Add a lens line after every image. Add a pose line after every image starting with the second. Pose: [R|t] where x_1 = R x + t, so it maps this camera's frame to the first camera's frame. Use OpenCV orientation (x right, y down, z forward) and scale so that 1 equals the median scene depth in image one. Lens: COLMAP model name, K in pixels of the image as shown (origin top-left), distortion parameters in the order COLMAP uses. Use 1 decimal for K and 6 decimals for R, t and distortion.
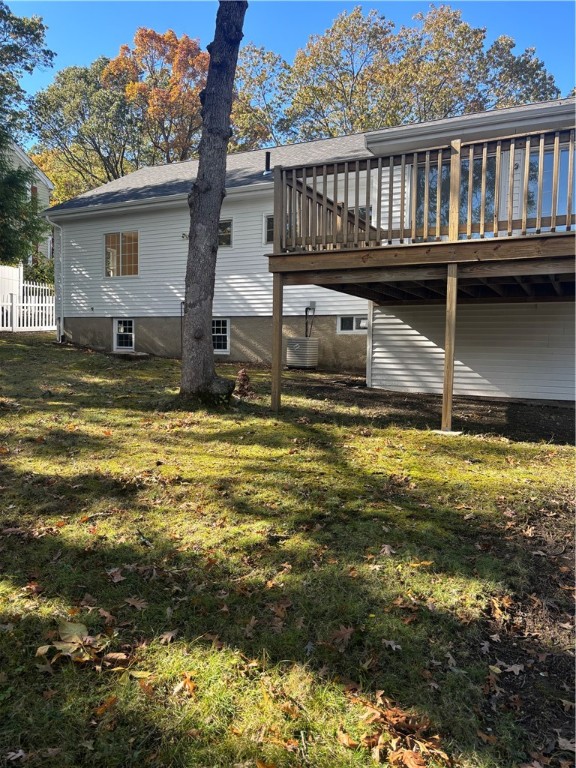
lens RADIAL K [[580.2, 0, 287.8], [0, 580.2, 385.2], [0, 0, 1]] dist [0.015573, -0.020836]
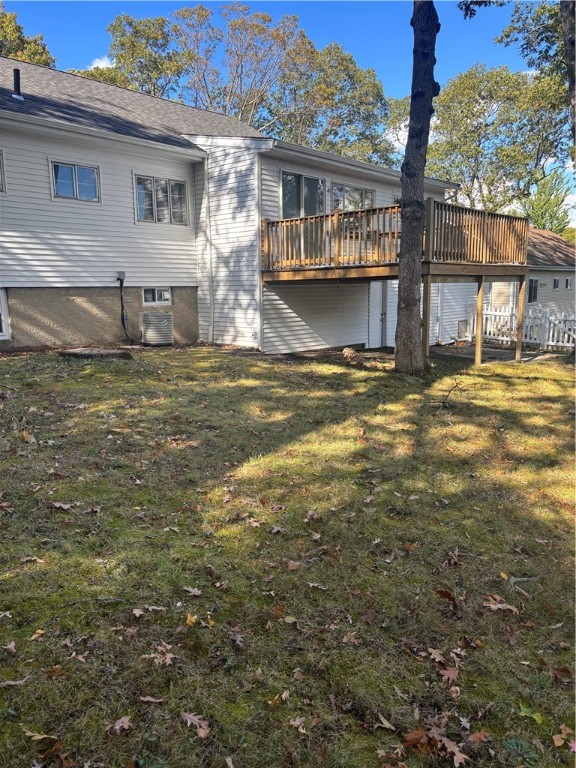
lens RADIAL K [[580.2, 0, 288.3], [0, 580.2, 382.9], [0, 0, 1]] dist [0.015573, -0.020836]
pose [[0.276745, -0.180836, 0.943774, -0.791583], [0.068234, 0.983352, 0.168411, -0.109098], [-0.958518, 0.017791, 0.284477, 0.491298]]
